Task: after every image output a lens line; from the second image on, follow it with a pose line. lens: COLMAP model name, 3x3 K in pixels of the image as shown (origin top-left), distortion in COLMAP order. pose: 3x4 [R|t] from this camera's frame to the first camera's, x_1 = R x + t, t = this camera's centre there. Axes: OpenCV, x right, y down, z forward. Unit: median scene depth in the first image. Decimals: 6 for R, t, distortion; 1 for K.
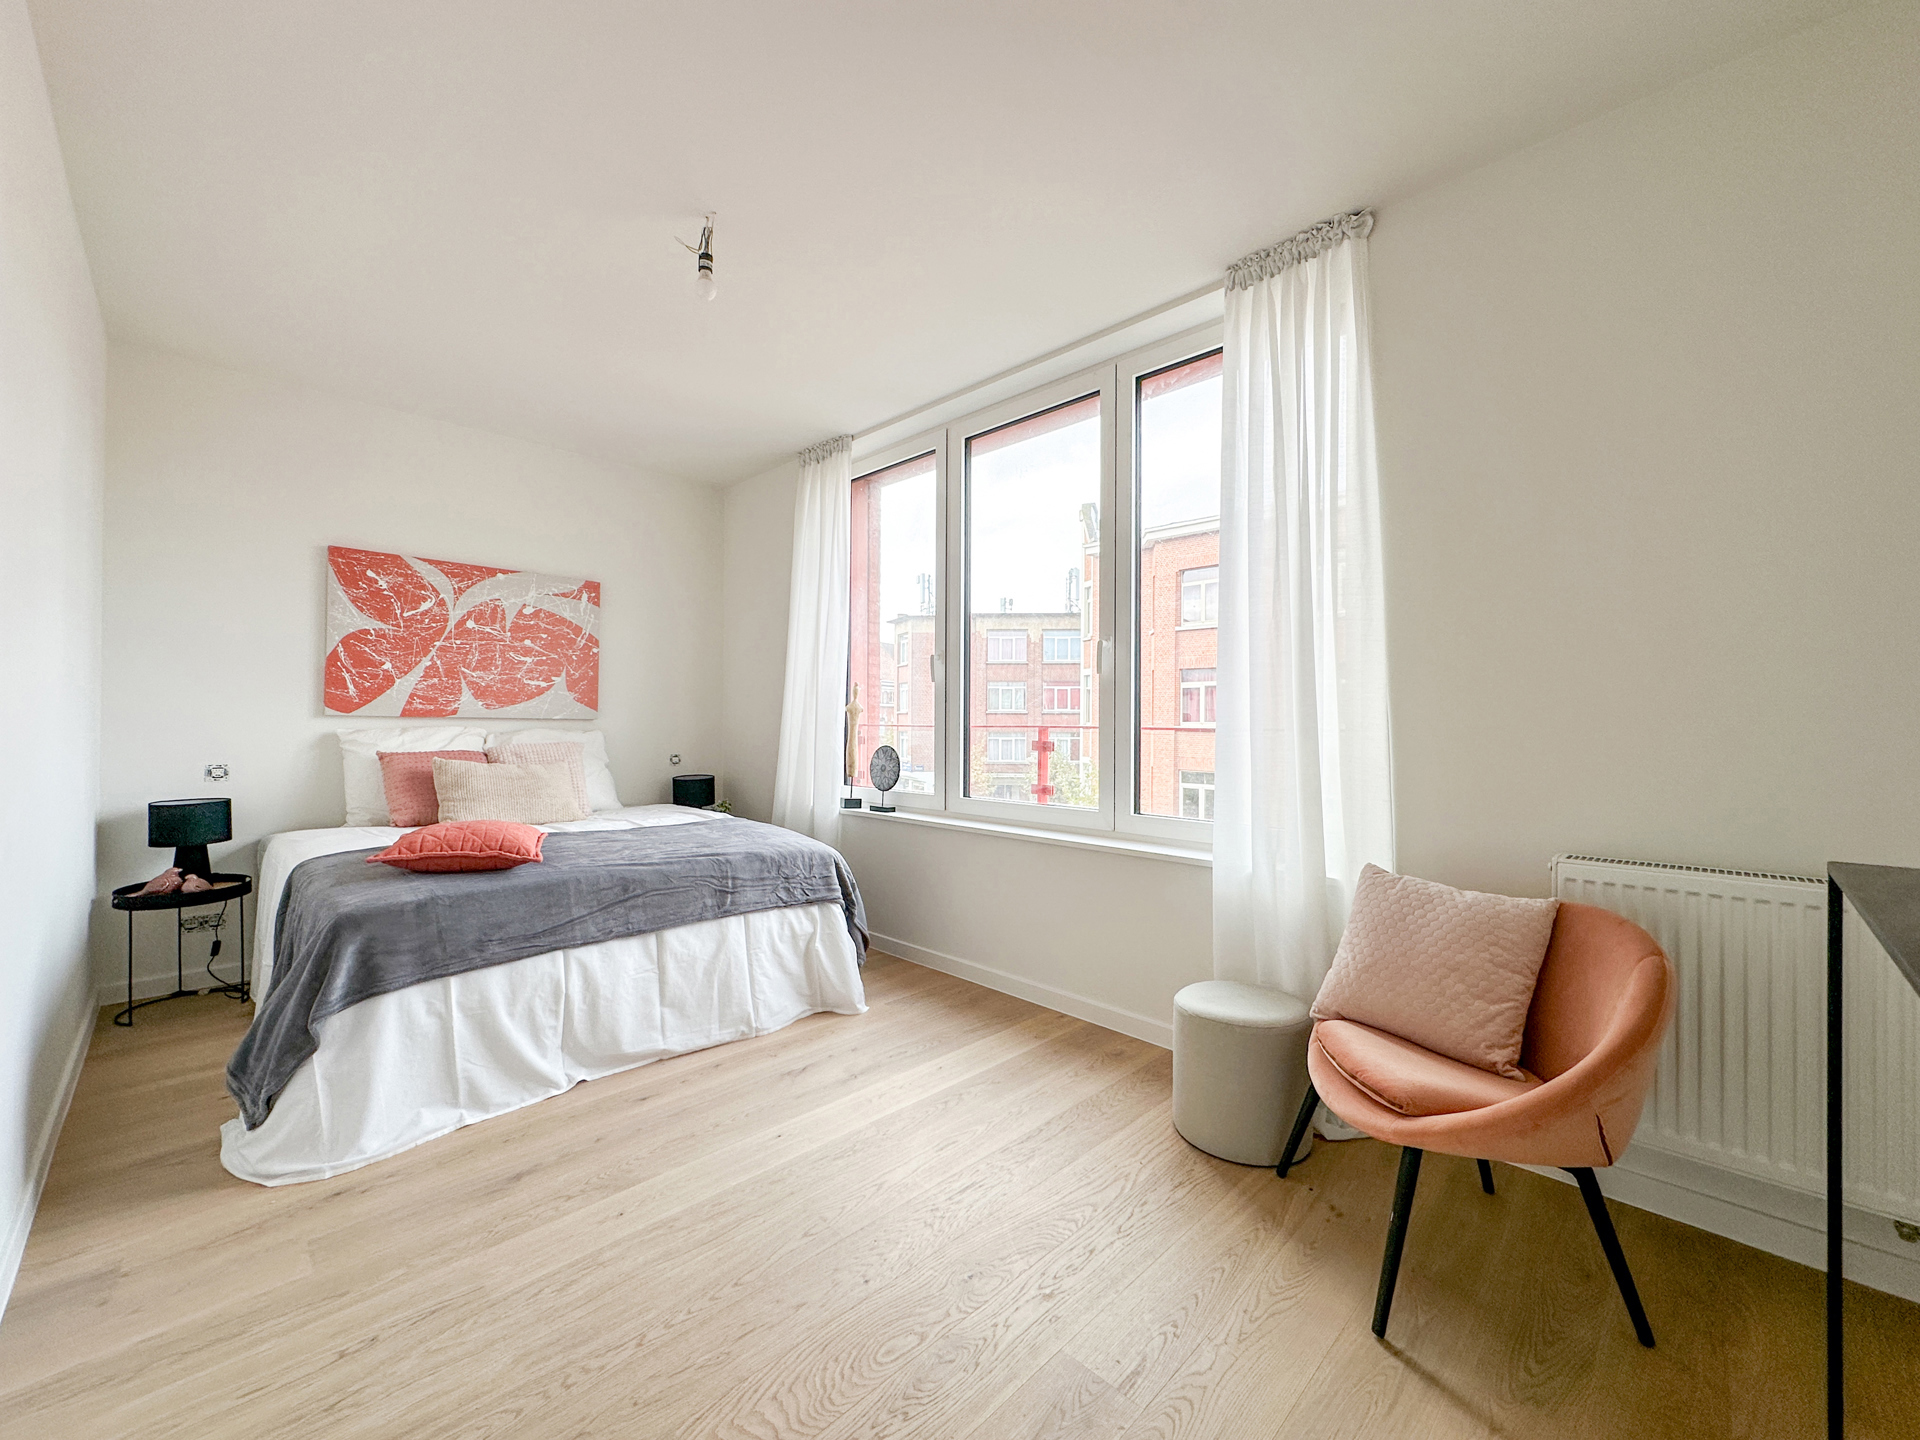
lens RADIAL K [[770.3, 0, 958.0], [0, 770.3, 720.8], [0, 0, 1]] dist [-0.001140, -0.000353]
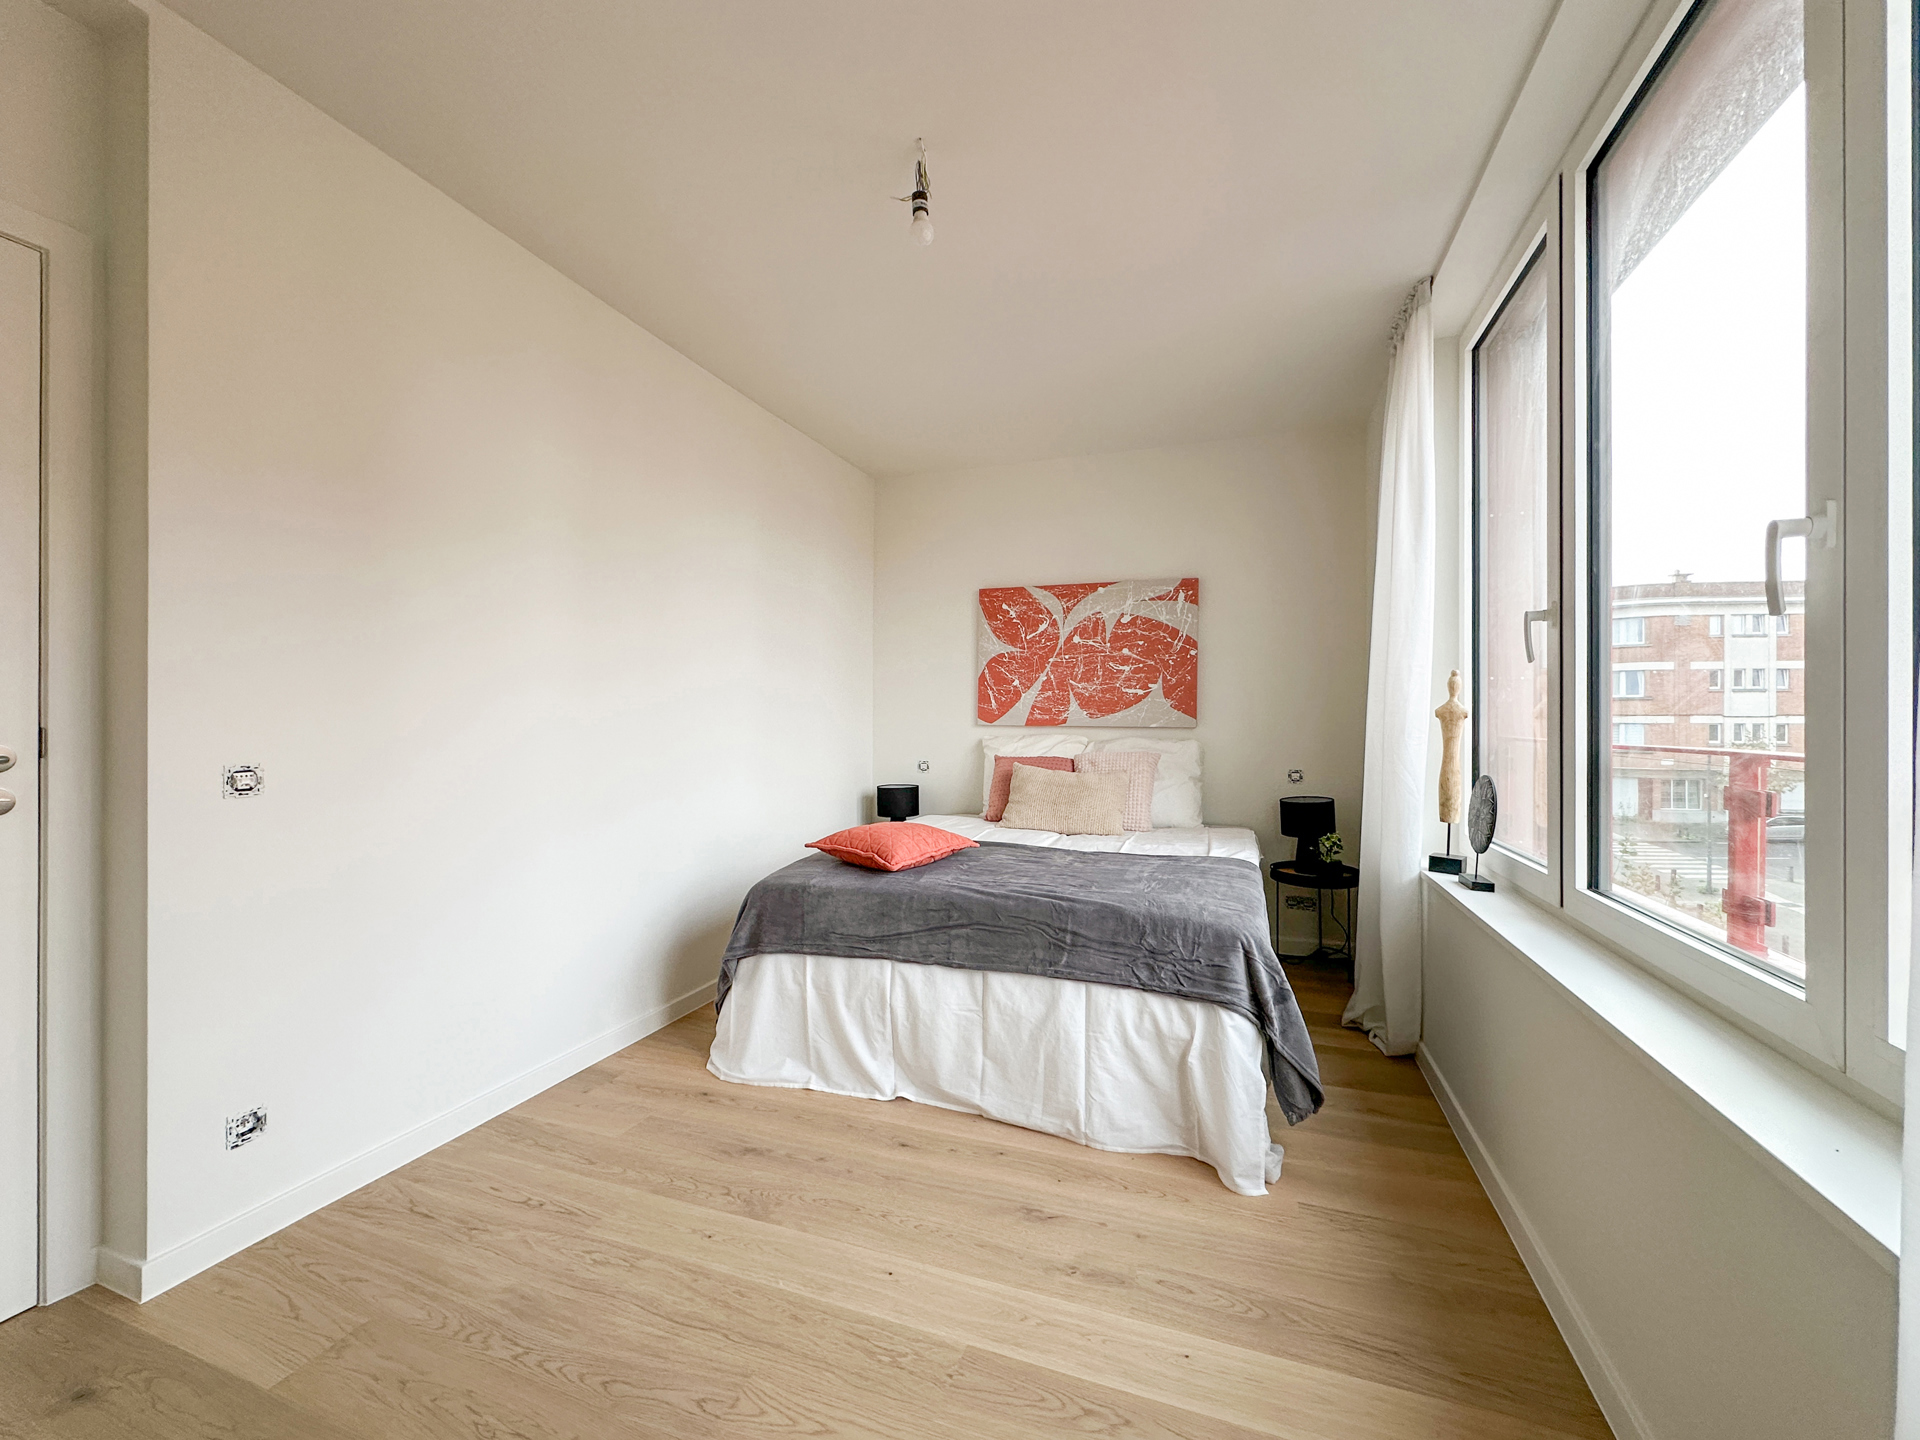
lens RADIAL K [[770.3, 0, 956.7], [0, 770.3, 721.4], [0, 0, 1]] dist [-0.001140, -0.000353]
pose [[0.419125, -0.002487, -0.907925, 0.365957], [0.004423, 0.999990, -0.000697, -0.014571], [0.907918, -0.003724, 0.419132, 0.530959]]
